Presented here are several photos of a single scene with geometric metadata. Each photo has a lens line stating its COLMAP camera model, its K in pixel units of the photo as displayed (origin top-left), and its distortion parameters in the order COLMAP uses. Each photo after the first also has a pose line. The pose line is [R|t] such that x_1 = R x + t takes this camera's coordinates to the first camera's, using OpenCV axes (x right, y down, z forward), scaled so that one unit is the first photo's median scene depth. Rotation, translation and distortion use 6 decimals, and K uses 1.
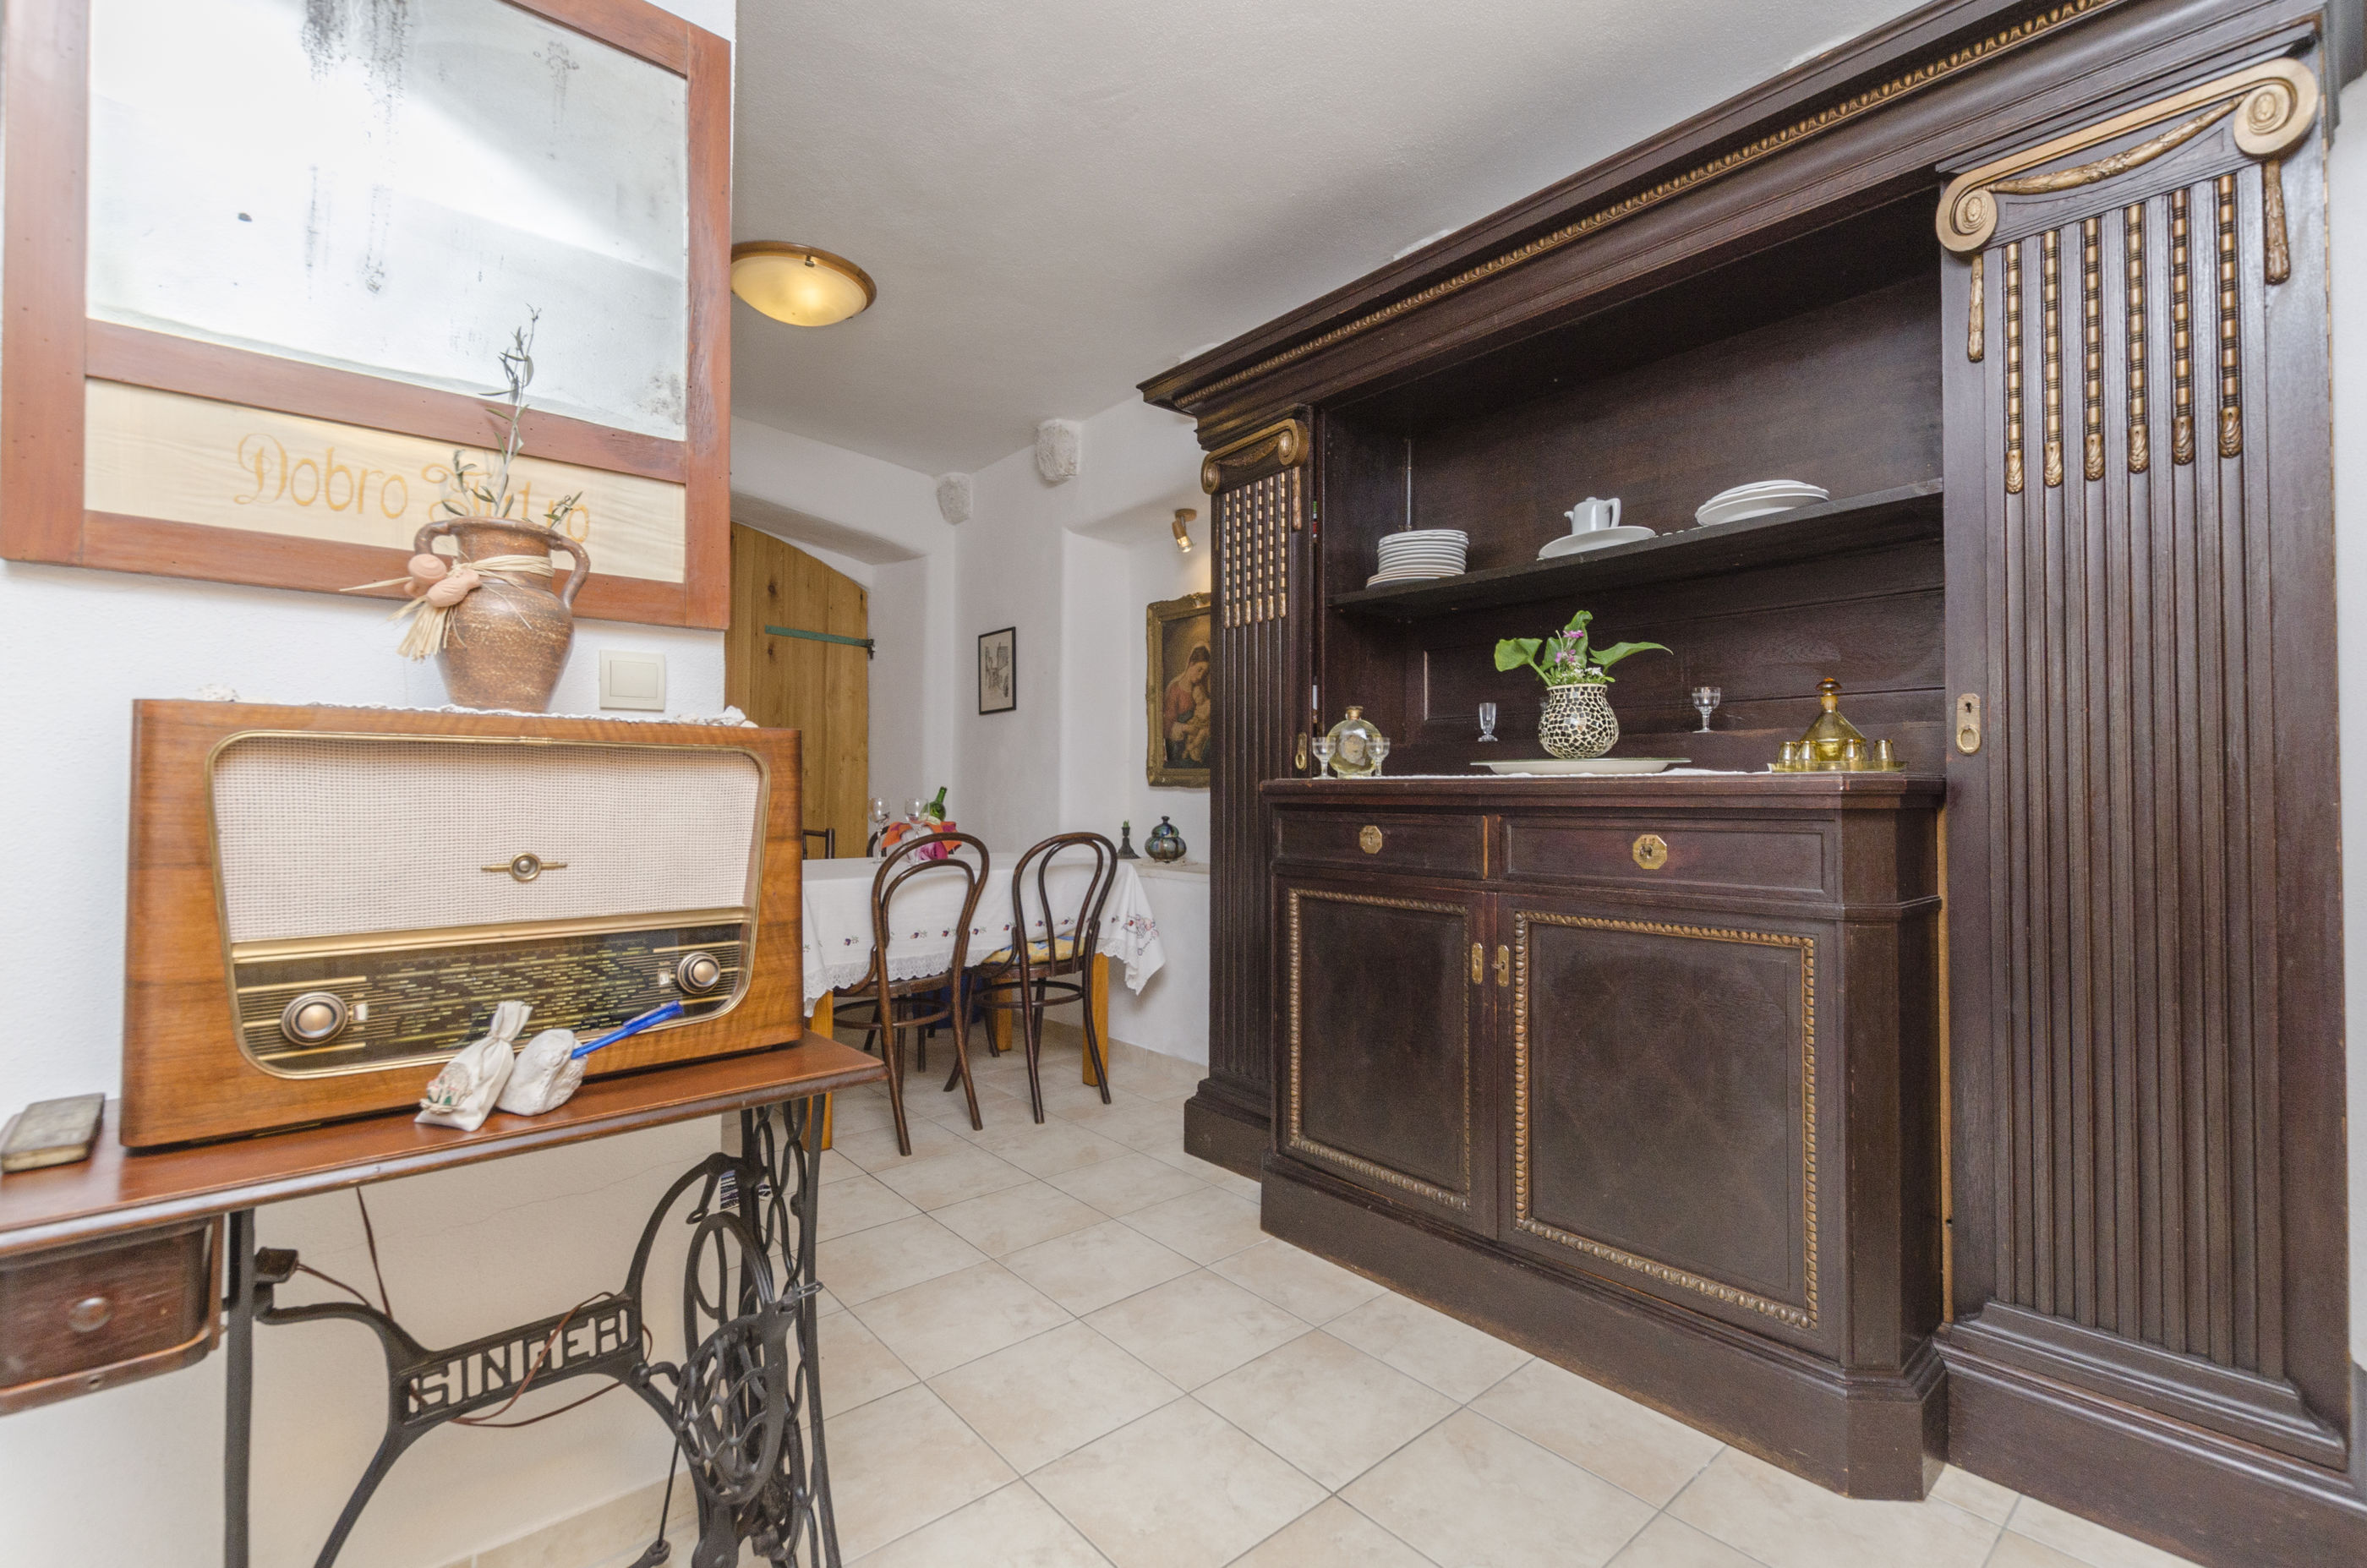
lens RADIAL K [[1047.5, 0, 1190.3], [0, 1047.5, 767.8], [0, 0, 1]] dist [0.012865, -0.006564]
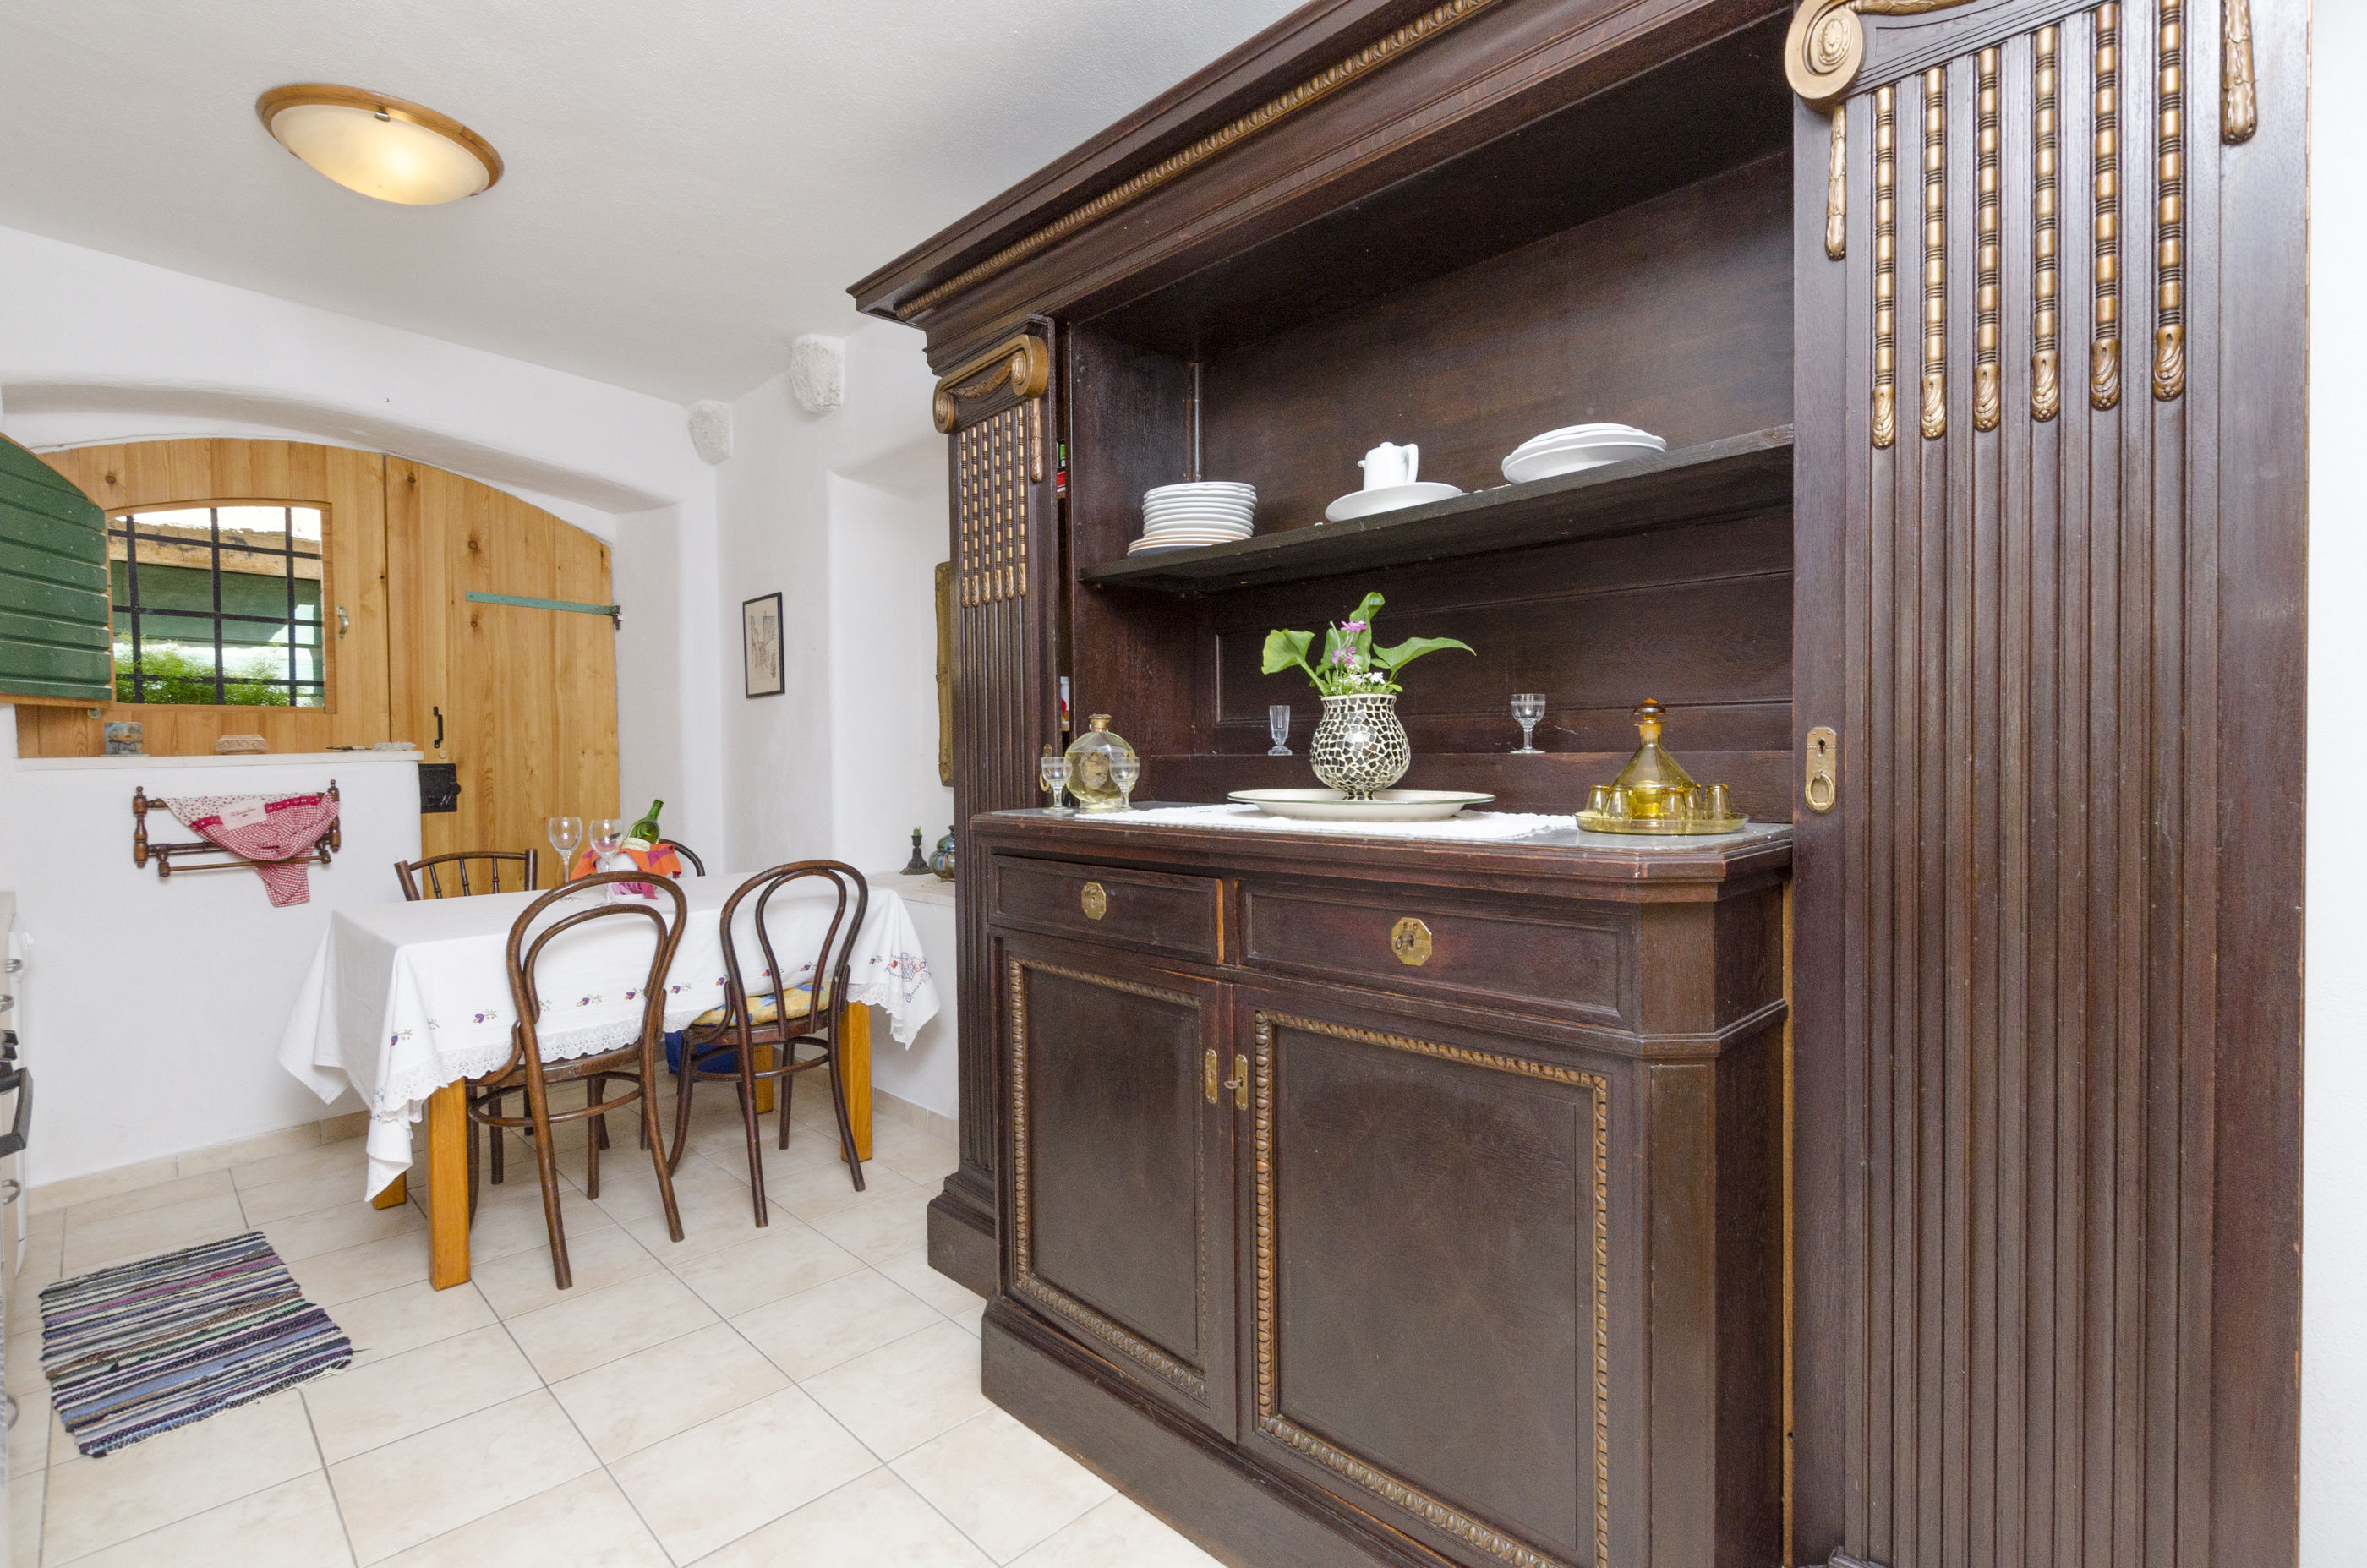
lens RADIAL K [[1120.1, 0, 1202.4], [0, 1120.1, 771.1], [0, 0, 1]] dist [0.006616, -0.004394]
pose [[0.996654, -0.016175, 0.080117, 0.171244], [0.012824, 0.999029, 0.042161, -0.052623], [-0.080721, -0.040992, 0.995893, 0.180215]]
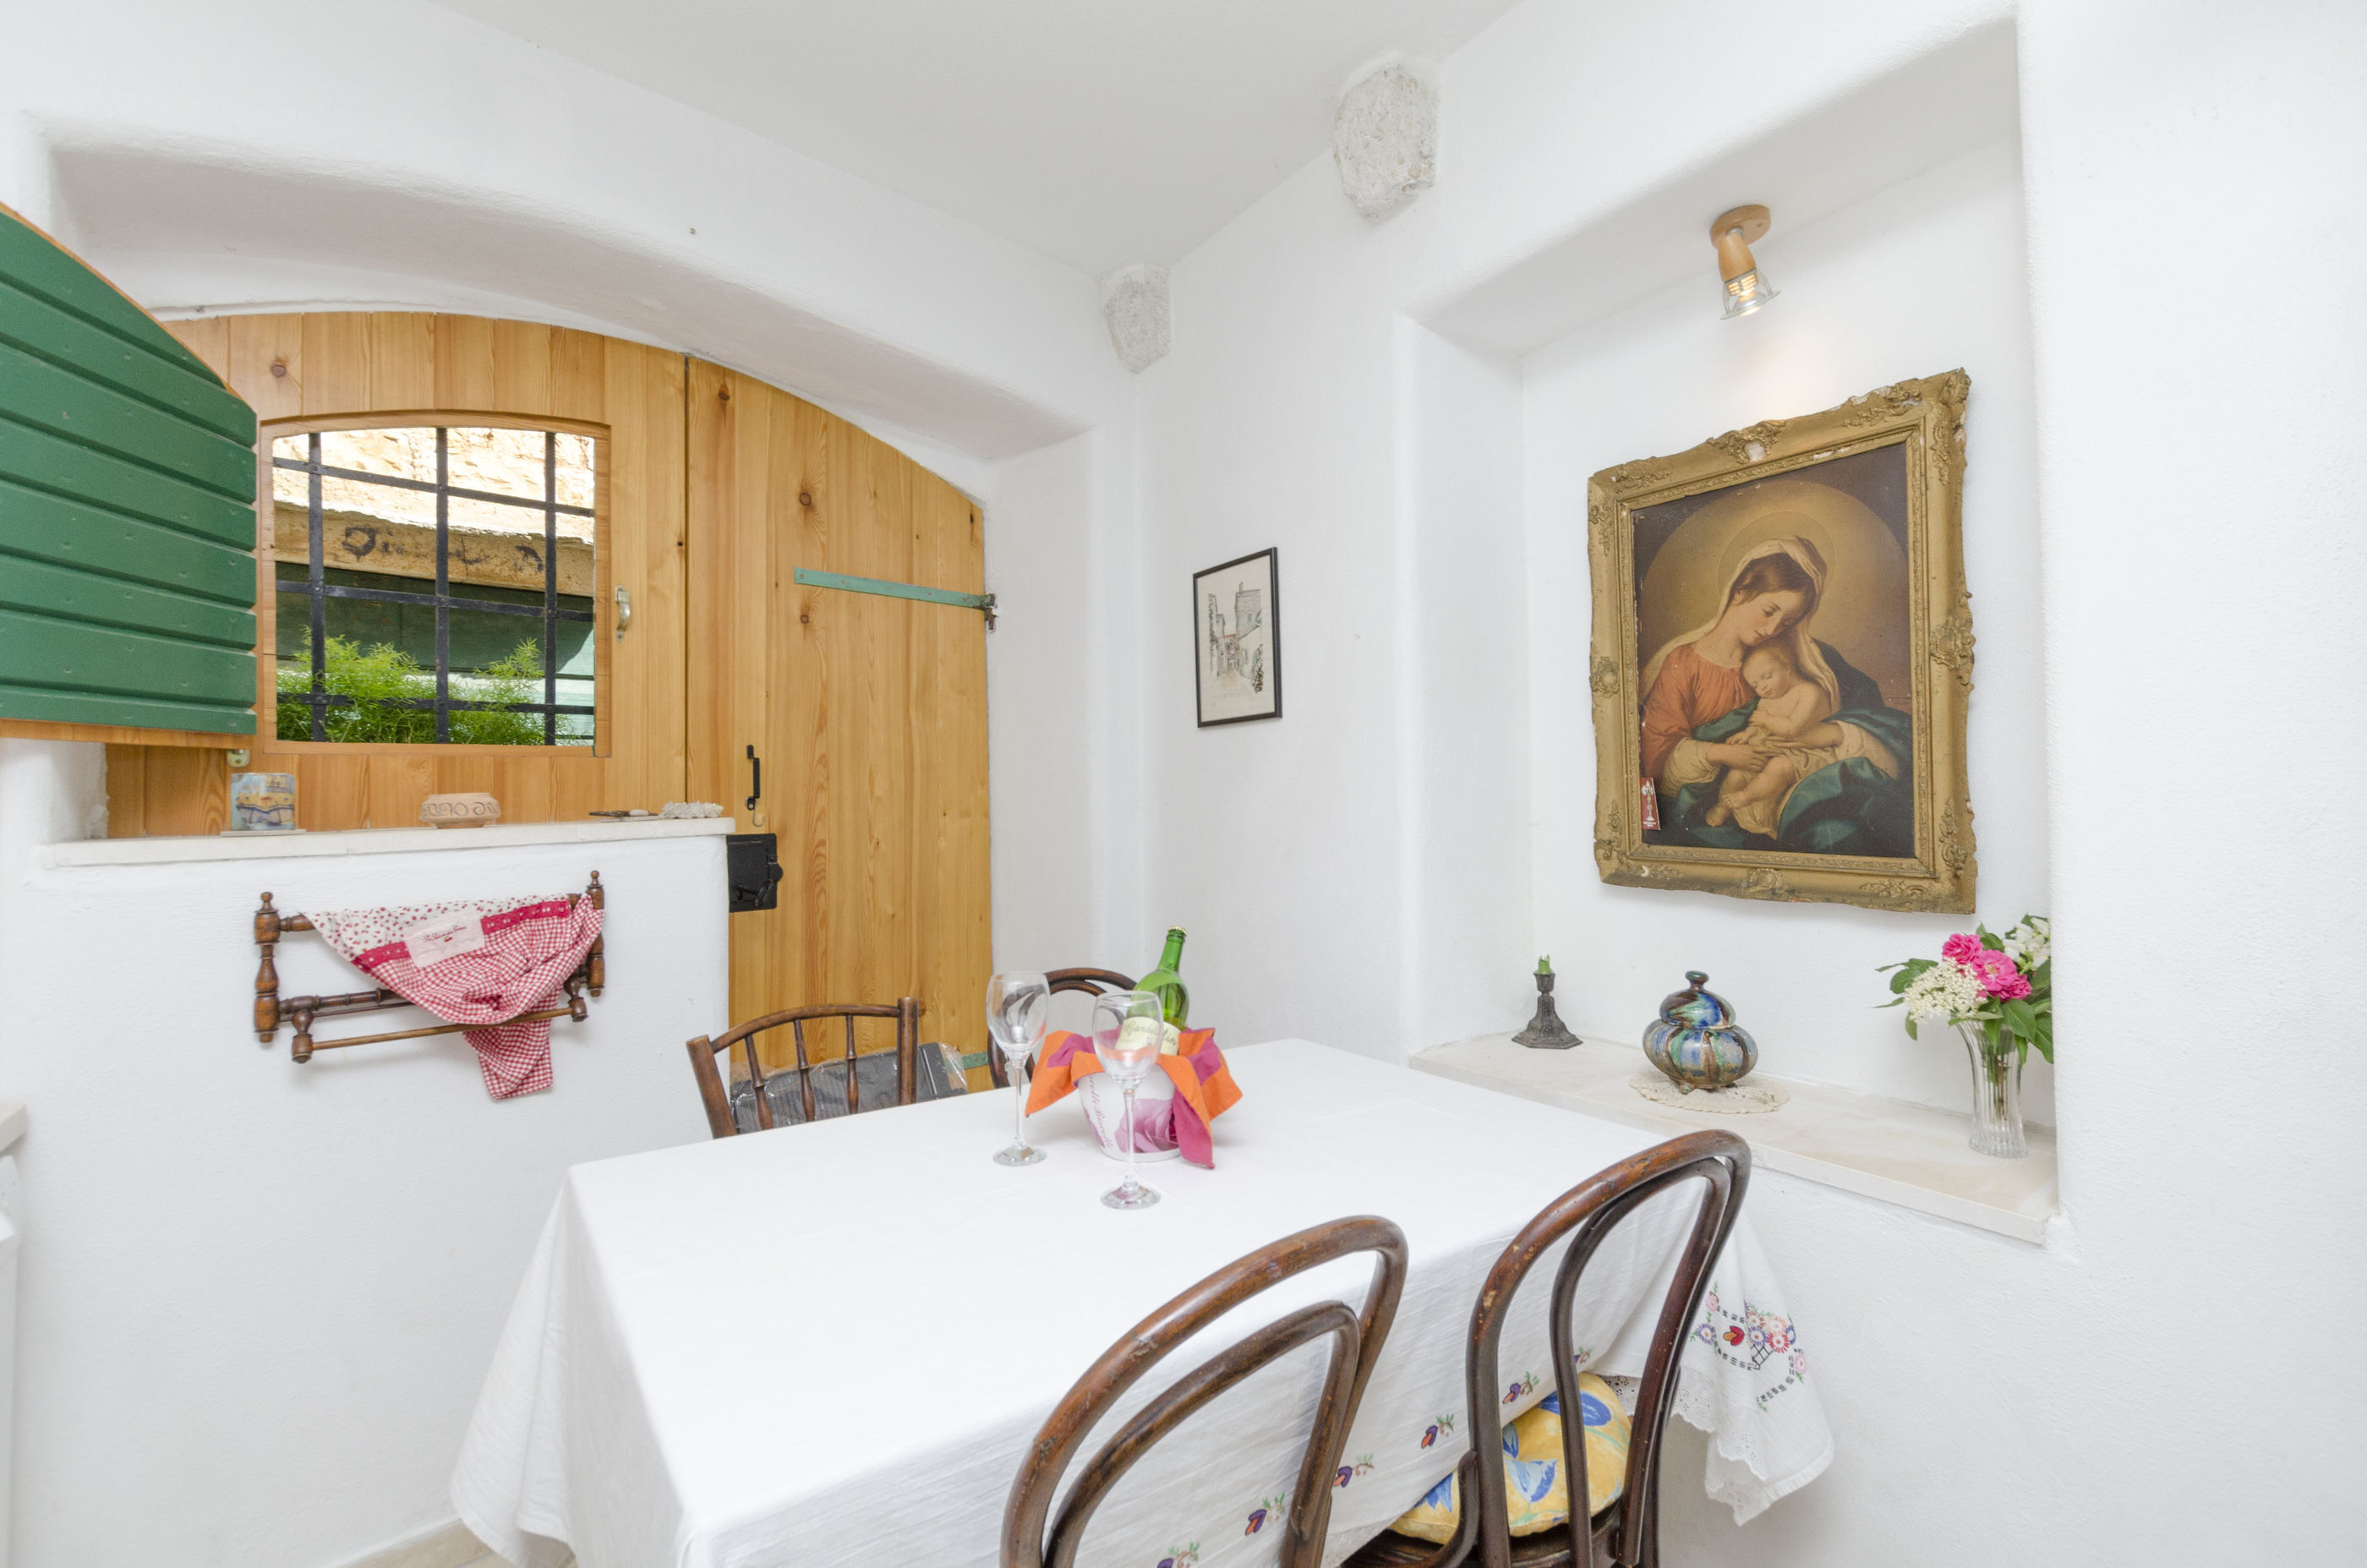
lens RADIAL K [[1120.1, 0, 1204.8], [0, 1120.1, 763.5], [0, 0, 1]] dist [0.006616, -0.004394]
pose [[0.993457, -0.019752, -0.112484, -0.275707], [0.019295, 0.999801, -0.005147, -0.061649], [0.112563, 0.002943, 0.993640, 0.919857]]
